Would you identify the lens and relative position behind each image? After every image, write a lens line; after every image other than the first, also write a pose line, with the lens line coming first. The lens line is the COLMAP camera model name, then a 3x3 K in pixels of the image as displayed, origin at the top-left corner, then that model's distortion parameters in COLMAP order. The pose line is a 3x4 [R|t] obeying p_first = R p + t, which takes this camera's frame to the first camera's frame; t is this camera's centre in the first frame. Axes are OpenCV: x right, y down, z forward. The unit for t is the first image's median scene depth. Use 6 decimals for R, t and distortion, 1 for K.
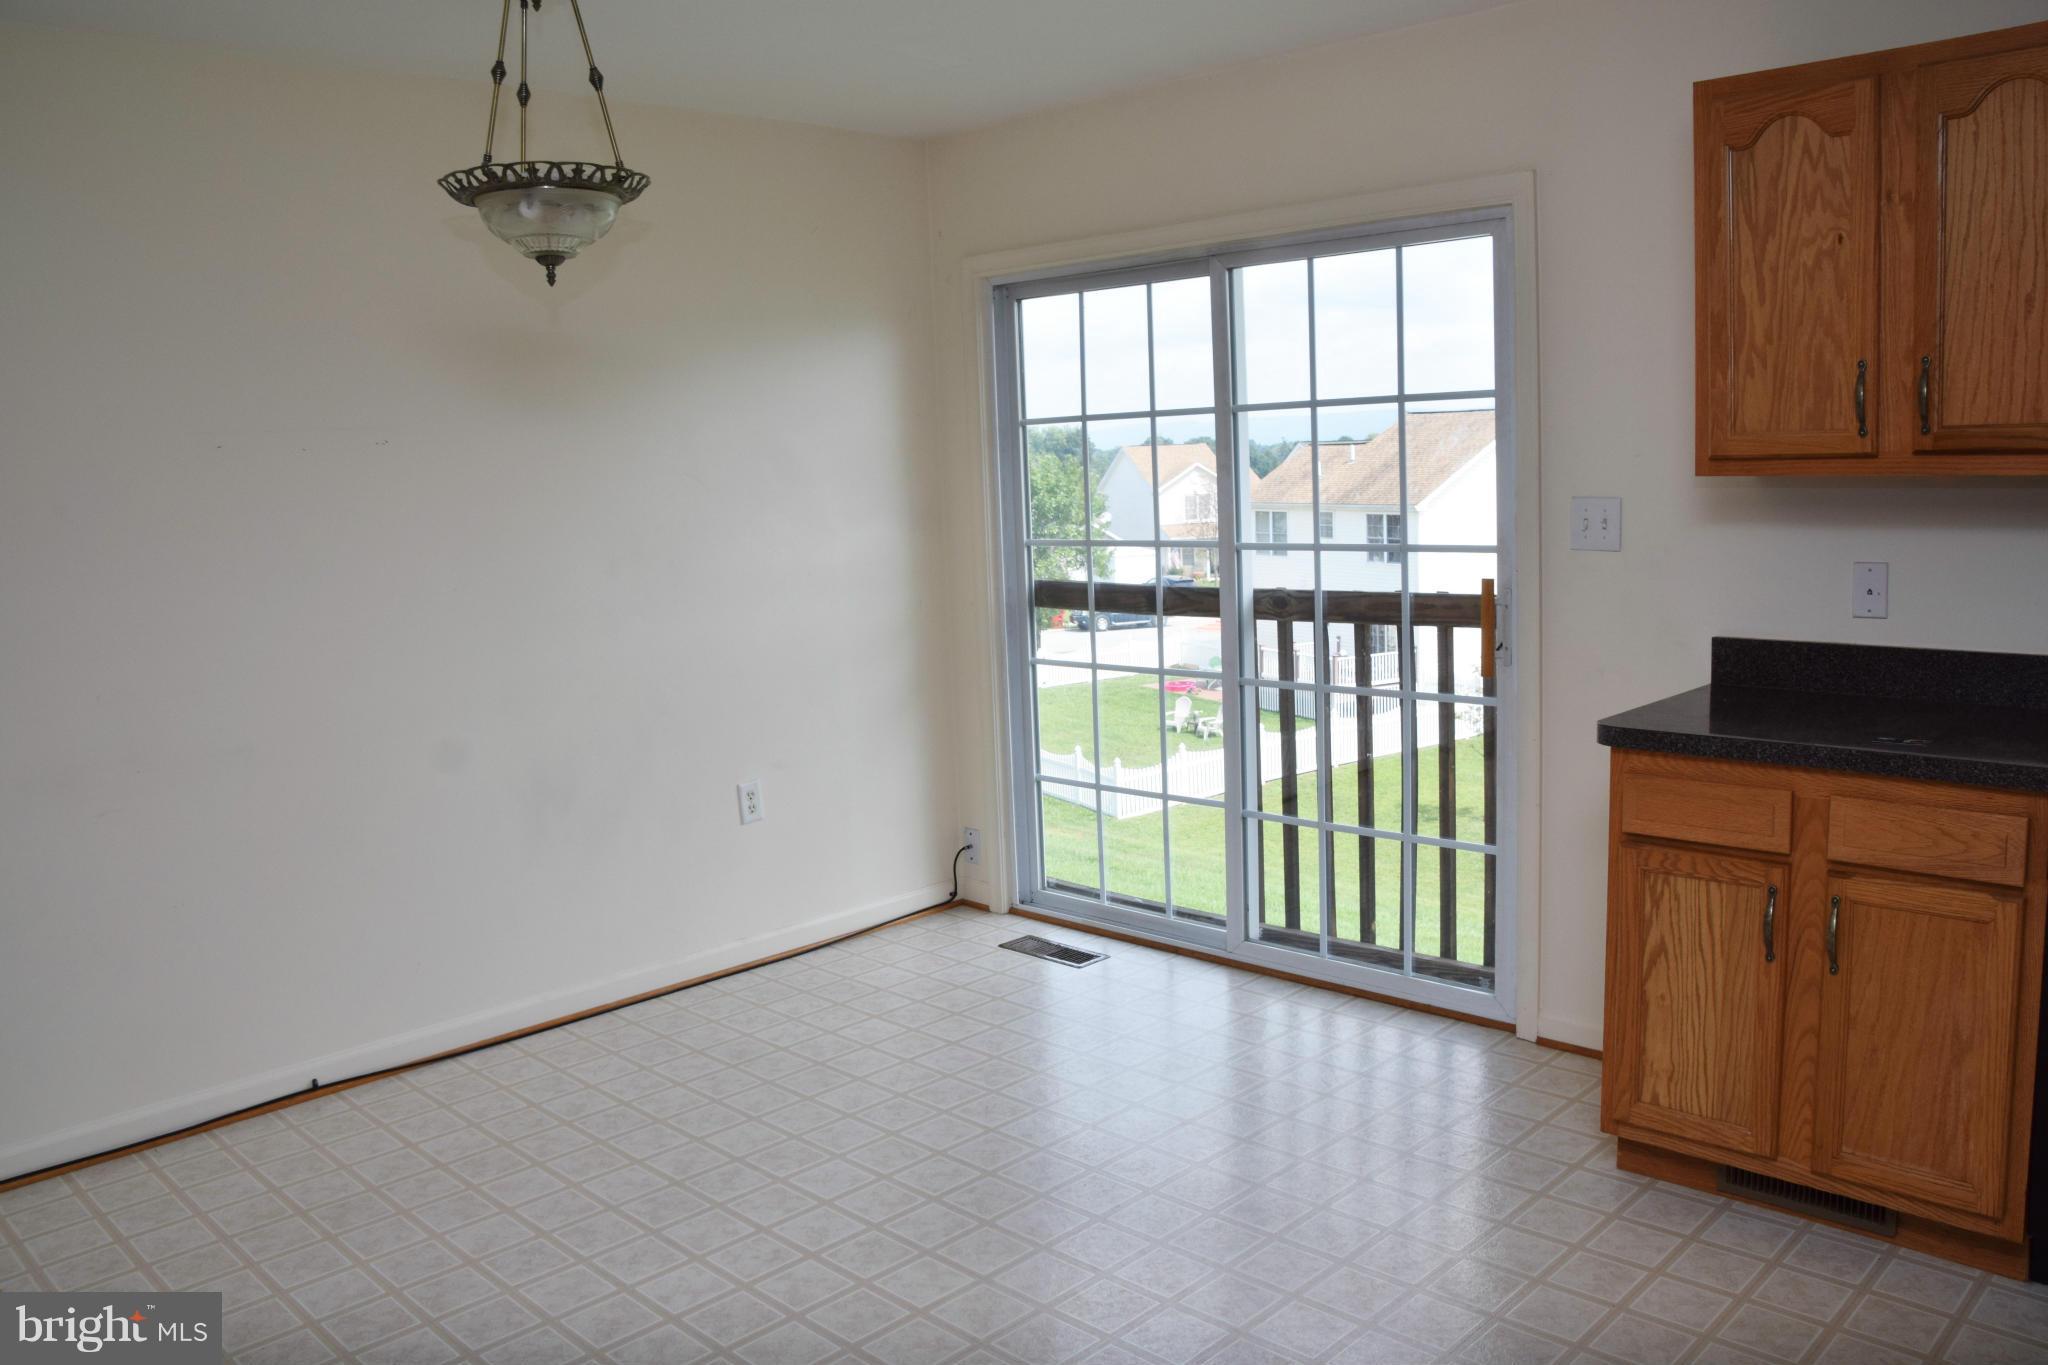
lens RADIAL K [[1575.0, 0, 1024.0], [0, 1575.0, 682.5], [0, 0, 1]] dist [-0.156581, 0.092765]
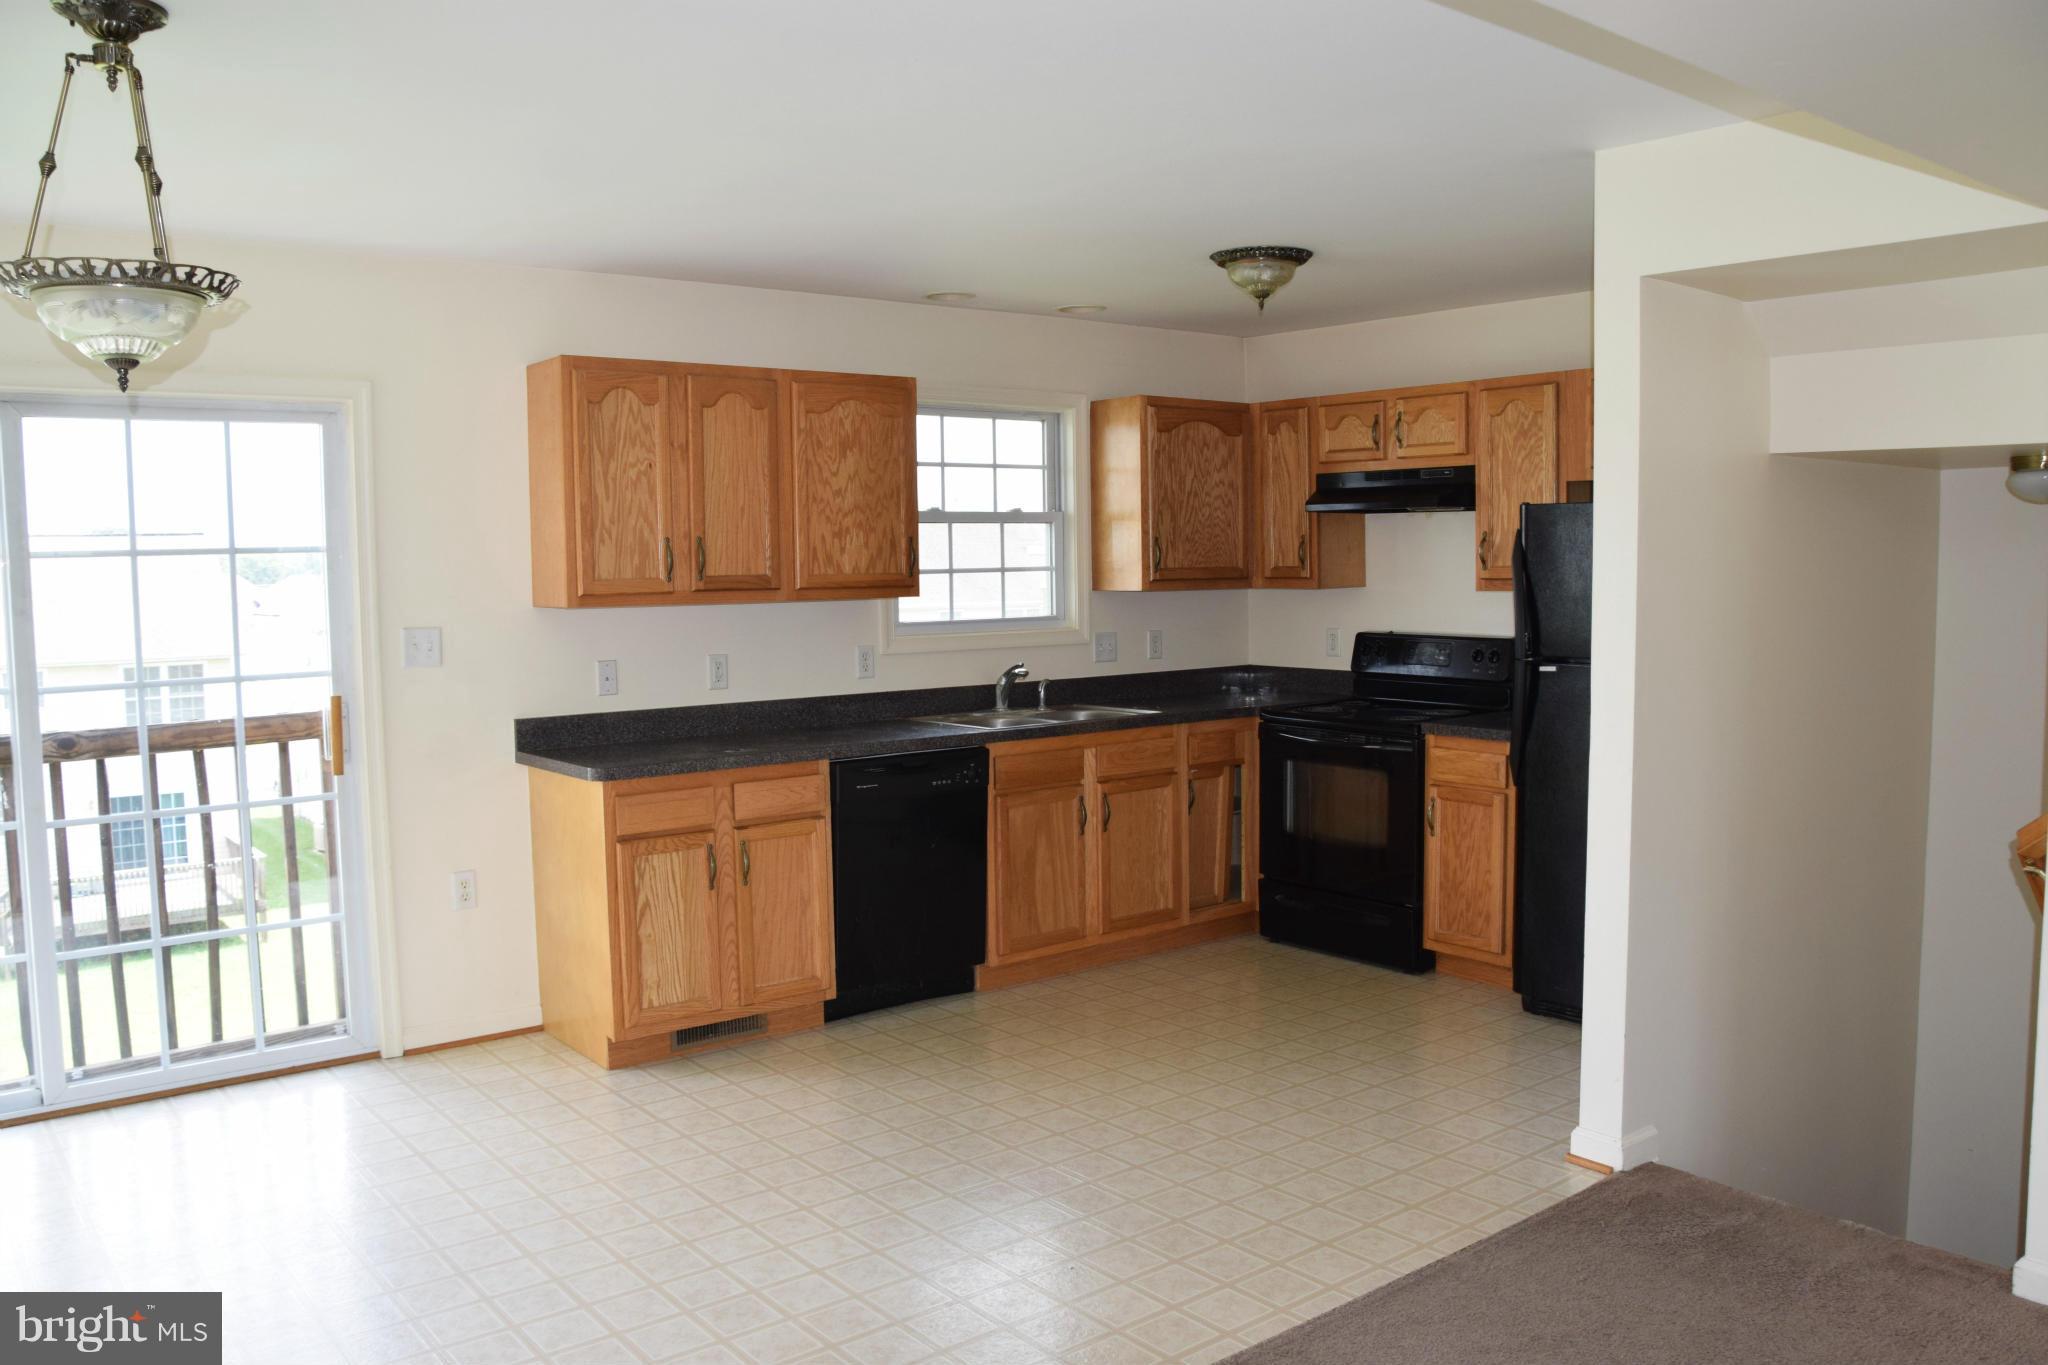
lens RADIAL K [[1575.0, 0, 1024.0], [0, 1575.0, 682.5], [0, 0, 1]] dist [-0.156581, 0.092765]
pose [[0.118756, -0.039127, 0.992152, -1.134309], [0.149935, 0.988472, 0.021035, -0.027167], [-0.981538, 0.146261, 0.123254, 0.399291]]
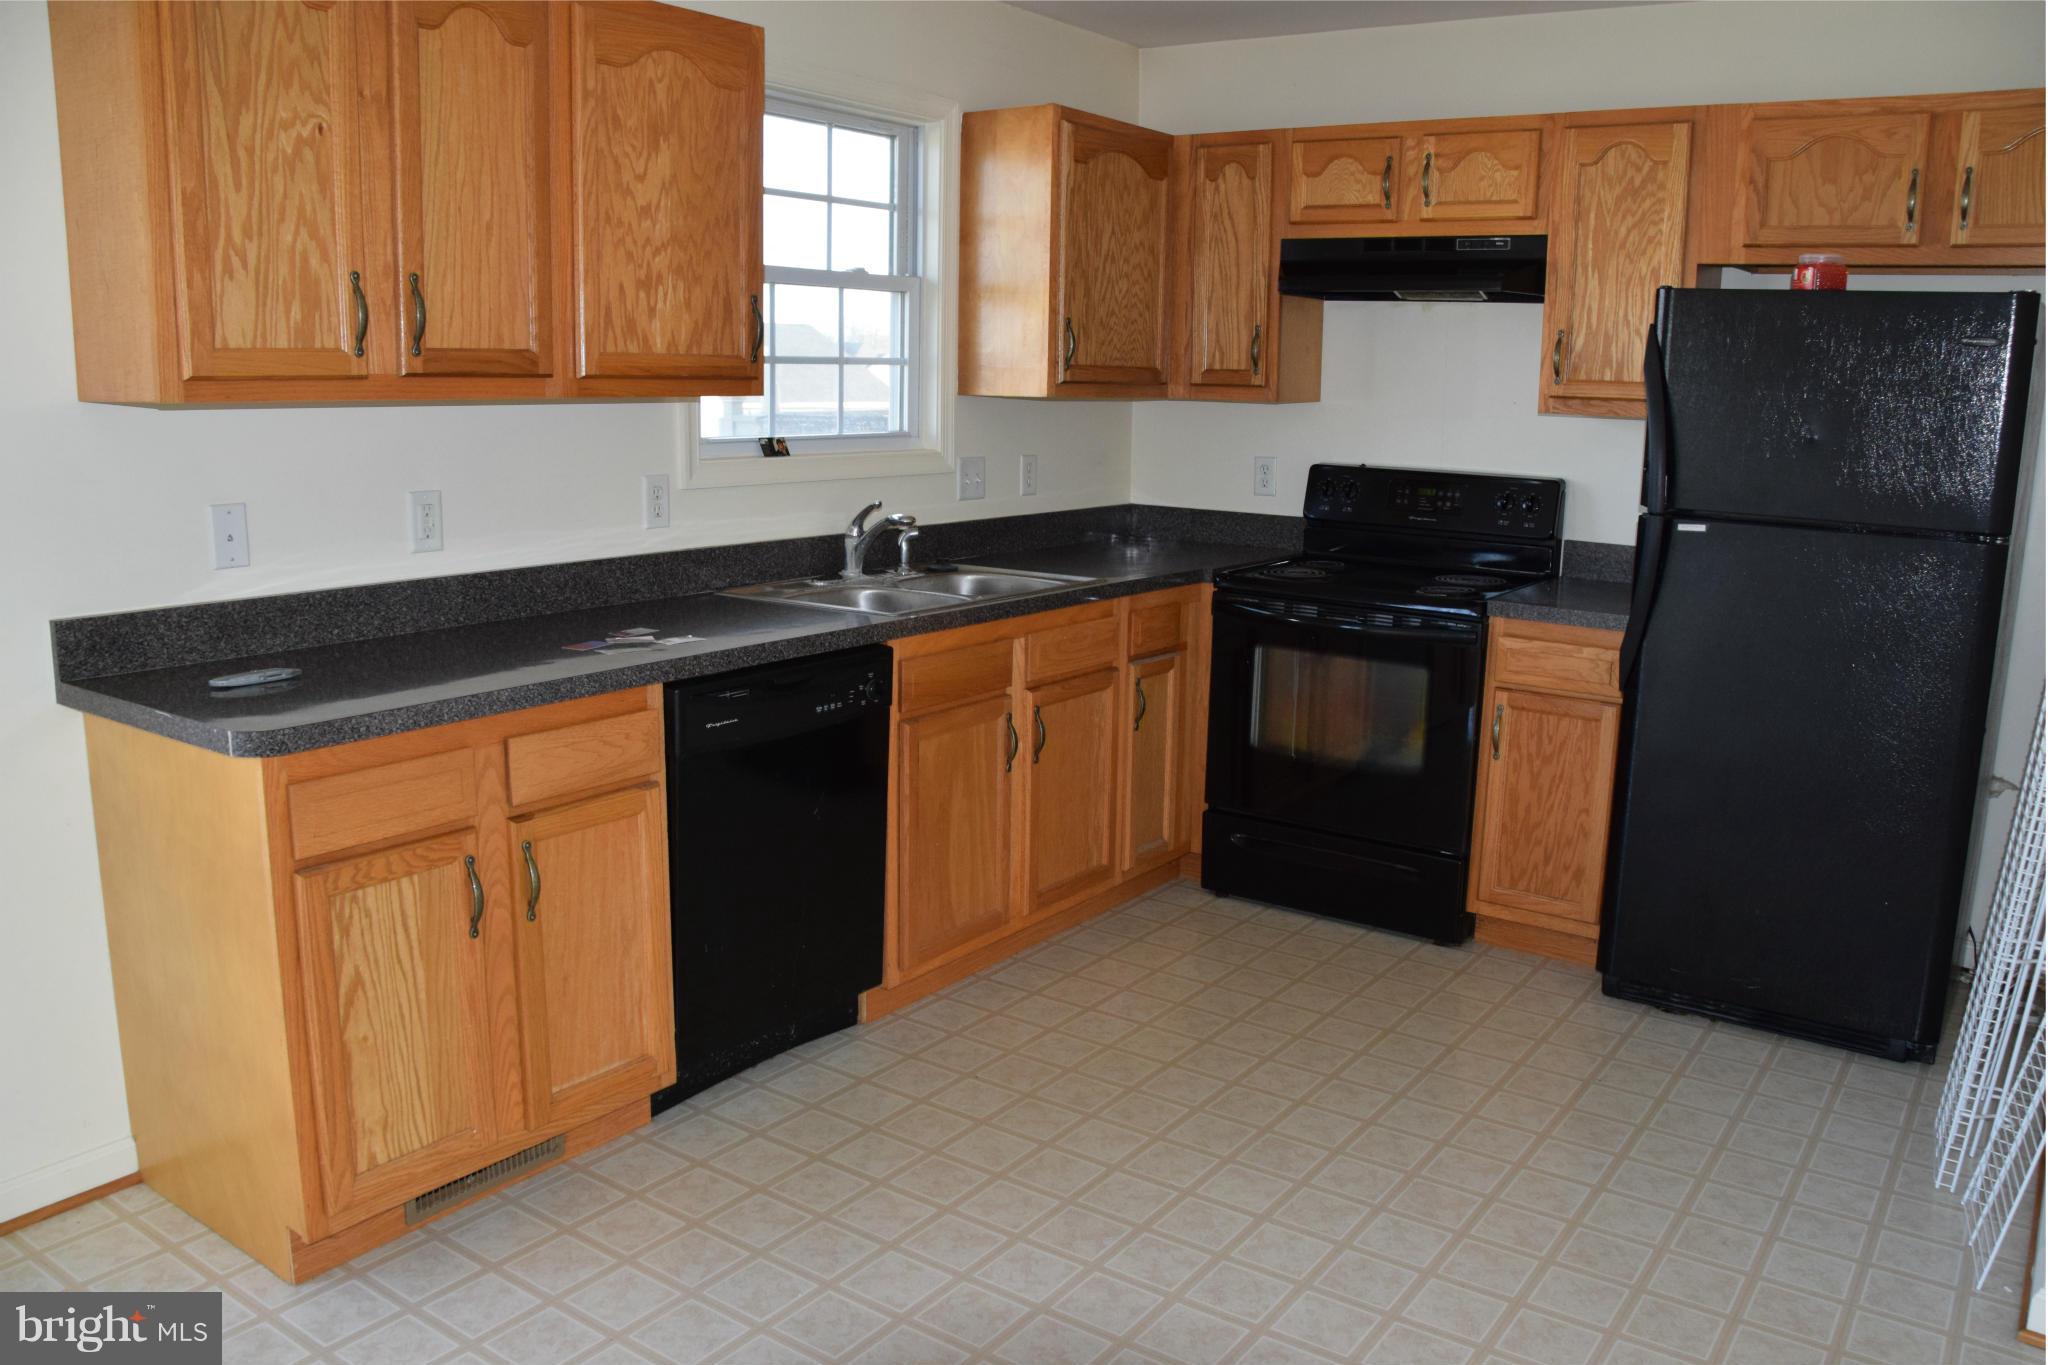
lens RADIAL K [[1575.0, 0, 1024.0], [0, 1575.0, 682.5], [0, 0, 1]] dist [-0.156581, 0.092765]
pose [[-0.161837, -0.152981, 0.974887, -0.417984], [0.127105, 0.976450, 0.174327, -0.080288], [-0.978597, 0.152126, -0.138581, 0.756397]]
